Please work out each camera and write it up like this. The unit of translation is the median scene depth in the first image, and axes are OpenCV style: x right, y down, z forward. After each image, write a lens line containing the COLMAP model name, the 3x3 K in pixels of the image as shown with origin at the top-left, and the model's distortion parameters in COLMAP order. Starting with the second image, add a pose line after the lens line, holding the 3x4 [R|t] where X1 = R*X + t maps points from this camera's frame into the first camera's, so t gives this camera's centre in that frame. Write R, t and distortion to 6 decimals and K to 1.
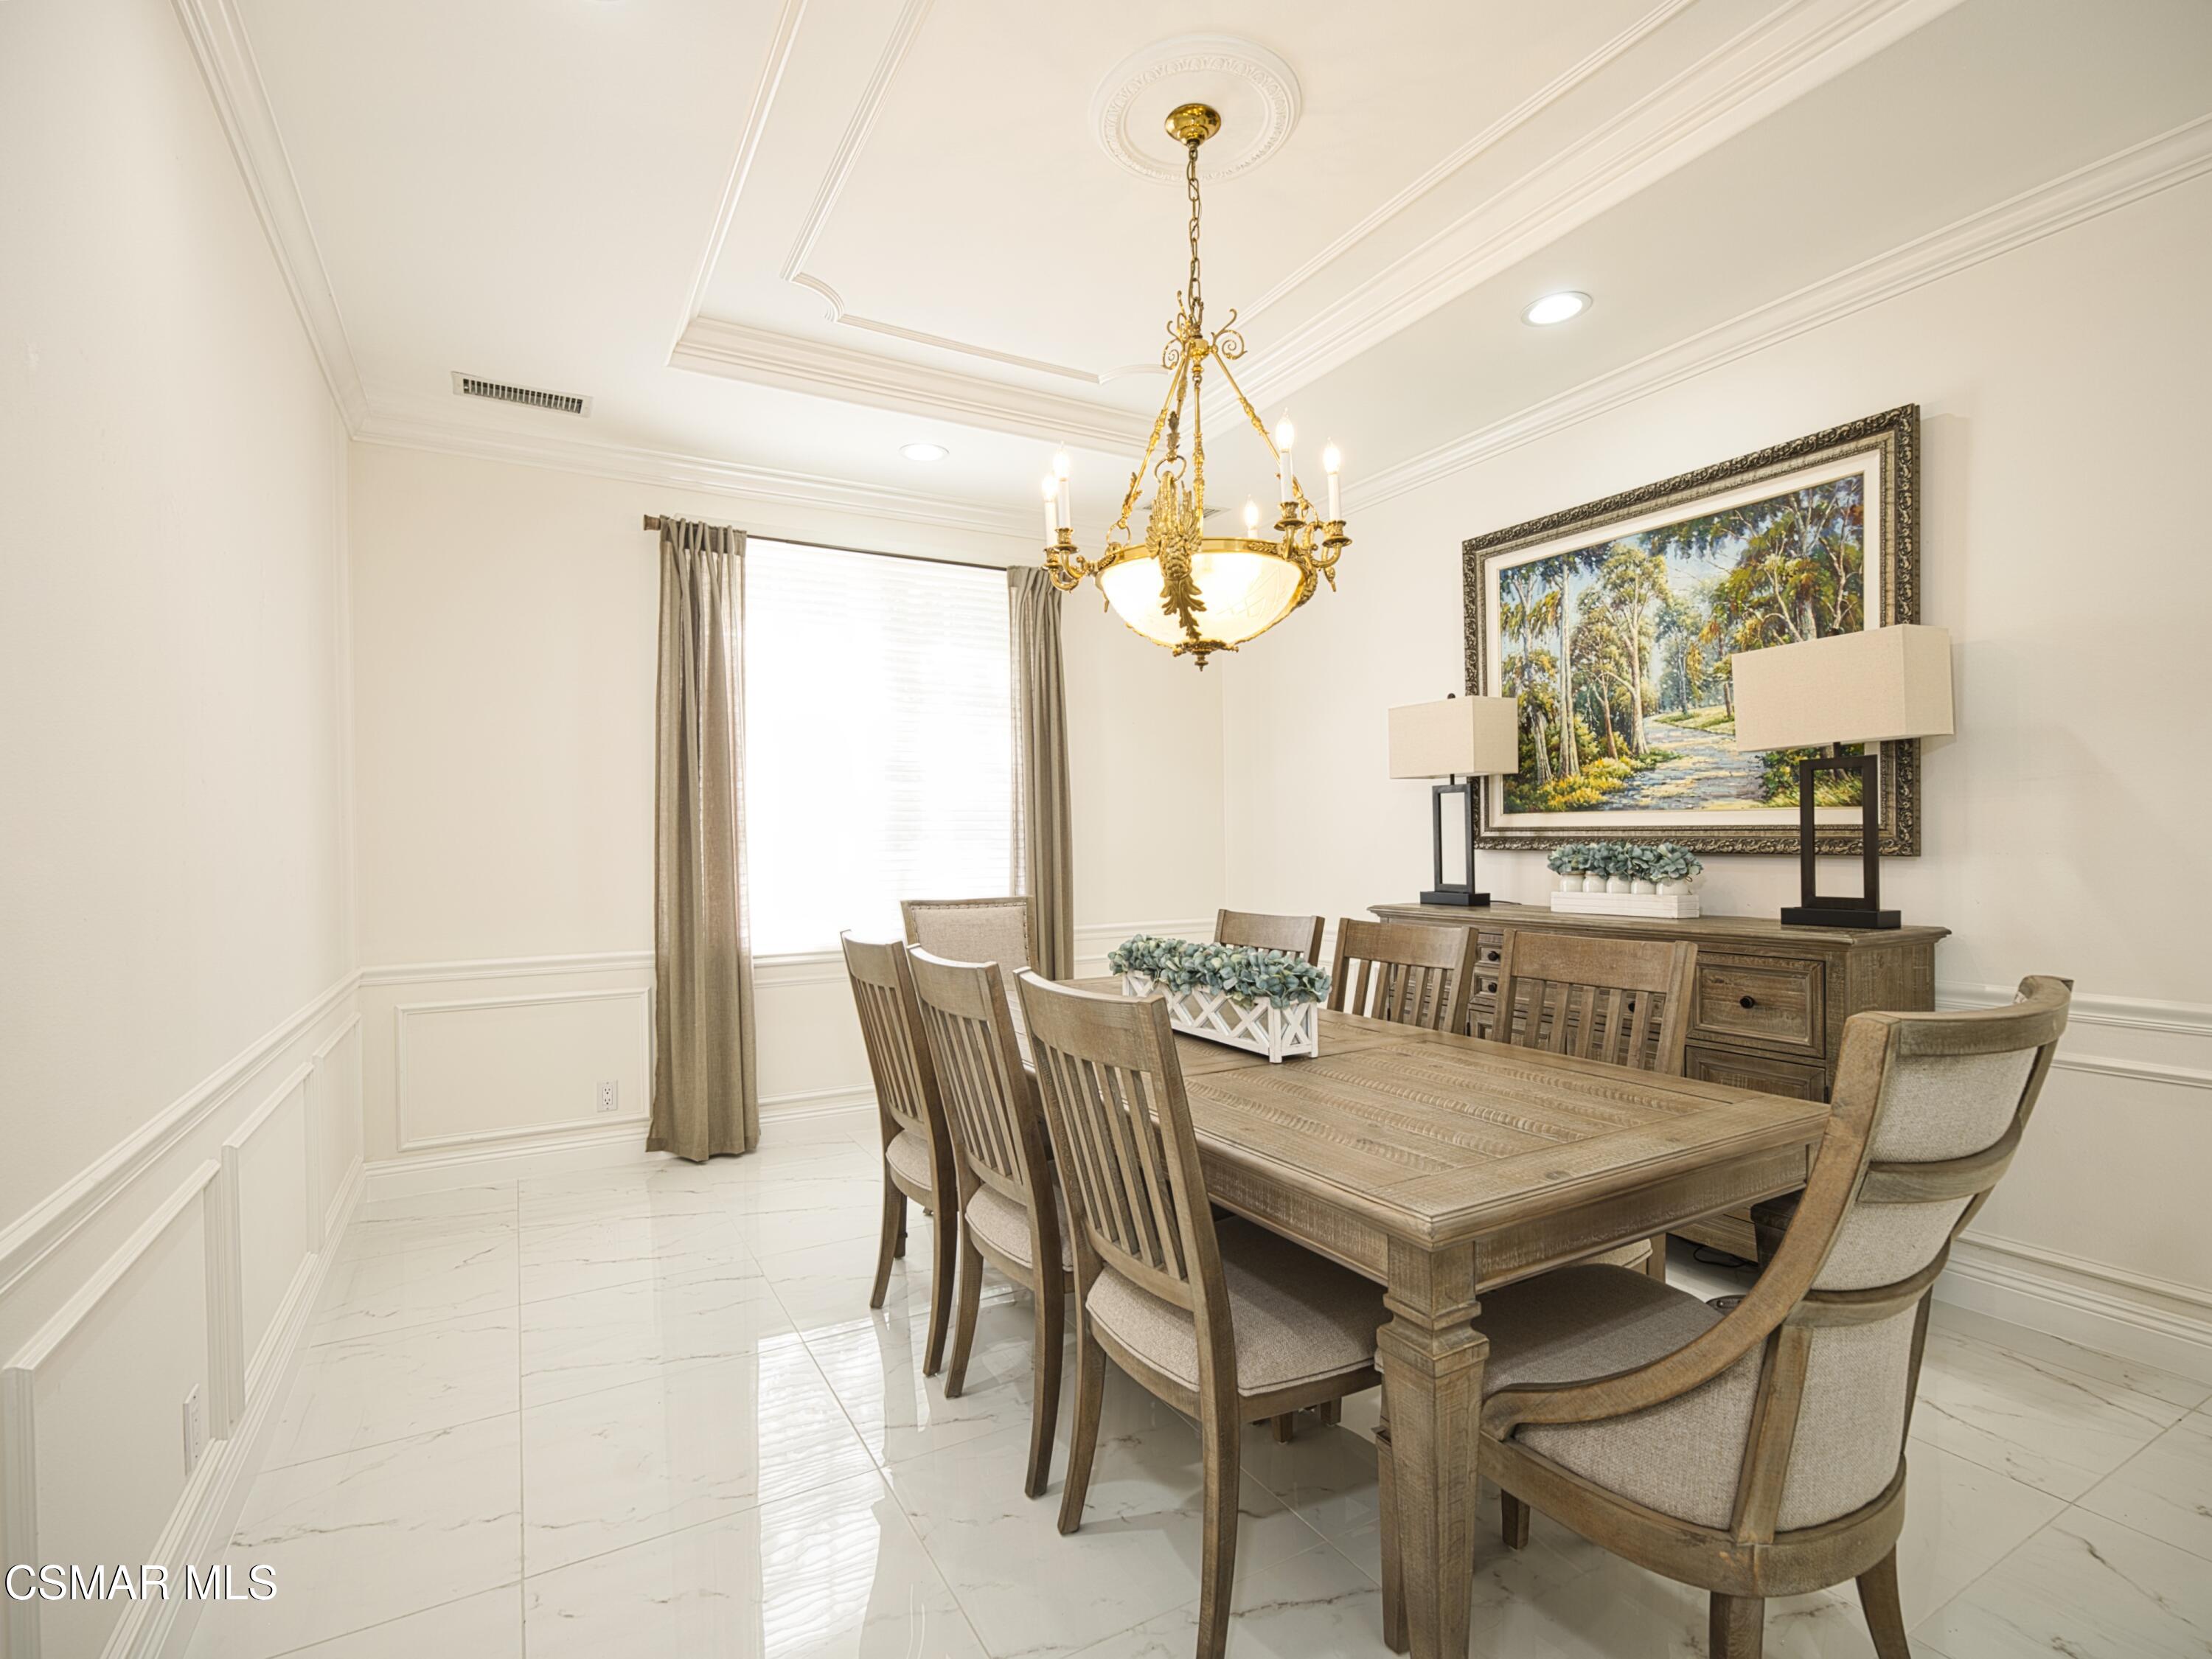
lens RADIAL K [[1050.6, 0, 1106.7], [0, 1050.6, 841.8], [0, 0, 1]] dist [-0.007728, 0.004478]
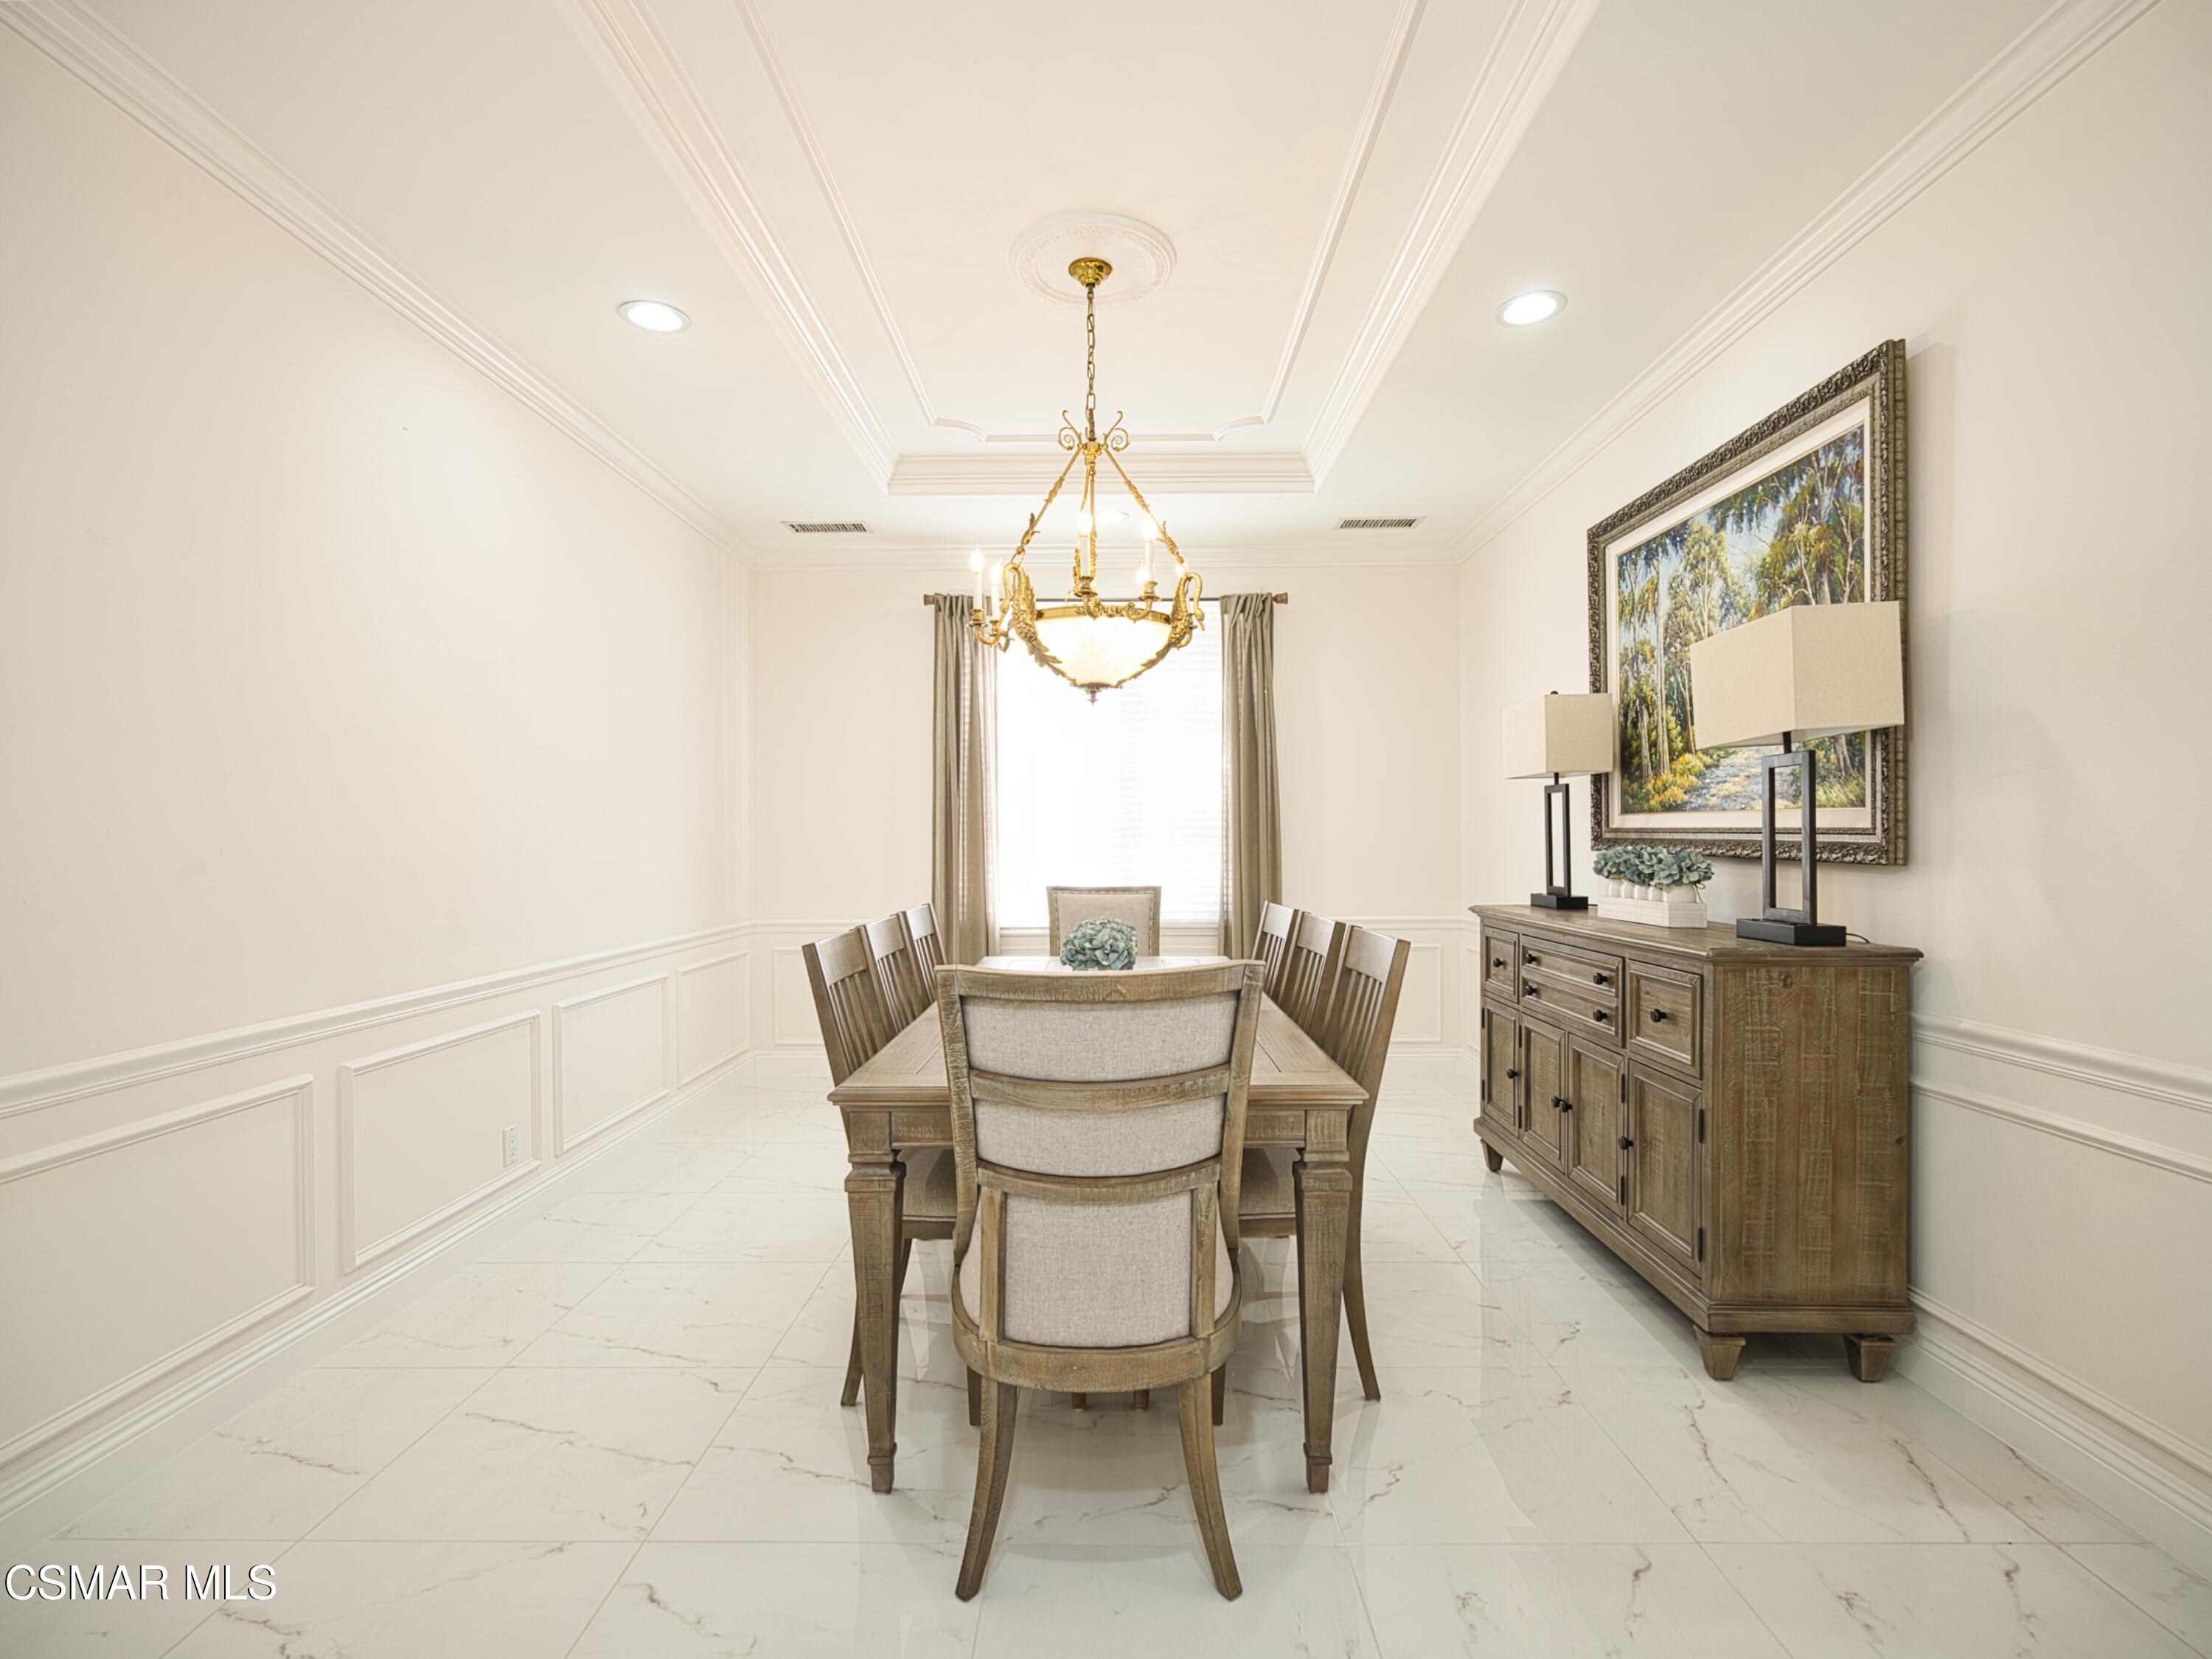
lens RADIAL K [[1050.6, 0, 1108.0], [0, 1050.6, 832.3], [0, 0, 1]] dist [-0.007728, 0.004478]
pose [[0.865086, 0.004051, -0.501606, 0.501044], [-0.006410, 0.999975, -0.002979, -0.005007], [0.501582, 0.005793, 0.865091, -0.052233]]
